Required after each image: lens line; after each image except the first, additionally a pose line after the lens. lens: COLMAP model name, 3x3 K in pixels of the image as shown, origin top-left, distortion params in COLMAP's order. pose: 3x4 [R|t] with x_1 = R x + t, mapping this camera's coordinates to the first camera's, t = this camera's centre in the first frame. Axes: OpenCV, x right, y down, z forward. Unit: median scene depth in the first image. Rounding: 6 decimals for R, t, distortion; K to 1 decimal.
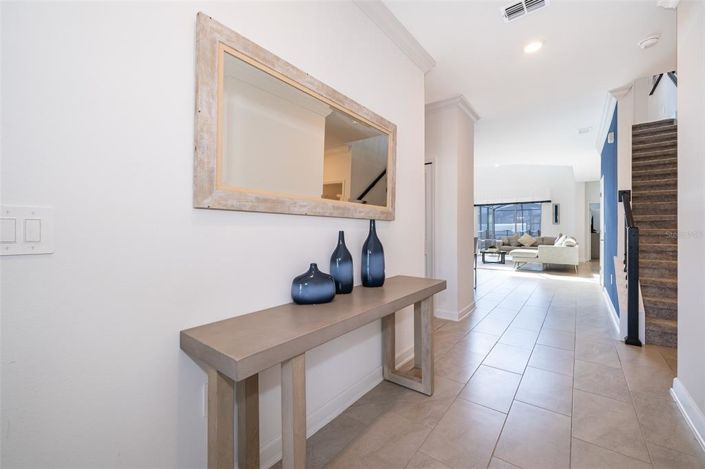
lens RADIAL K [[289.4, 0, 357.0], [0, 289.4, 229.0], [0, 0, 1]] dist [-0.000764, 0.000150]
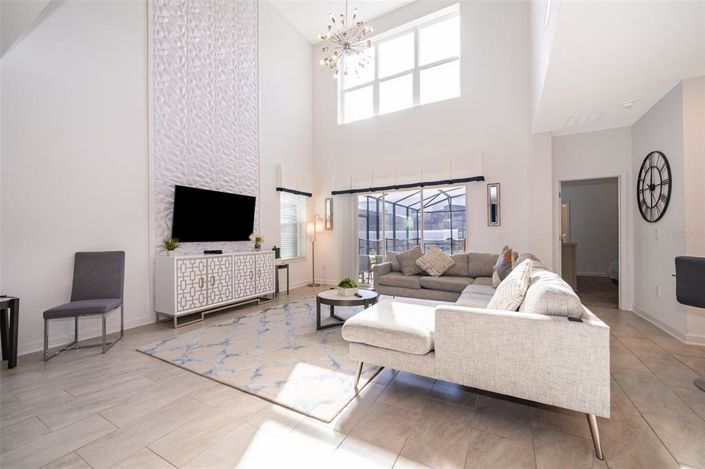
lens RADIAL K [[289.4, 0, 346.6], [0, 289.4, 238.2], [0, 0, 1]] dist [-0.000764, 0.000150]
pose [[0.992278, 0.000337, 0.124034, 0.389456], [0.001031, 0.999939, -0.010958, 0.006385], [-0.124030, 0.011001, 0.992217, 0.560442]]
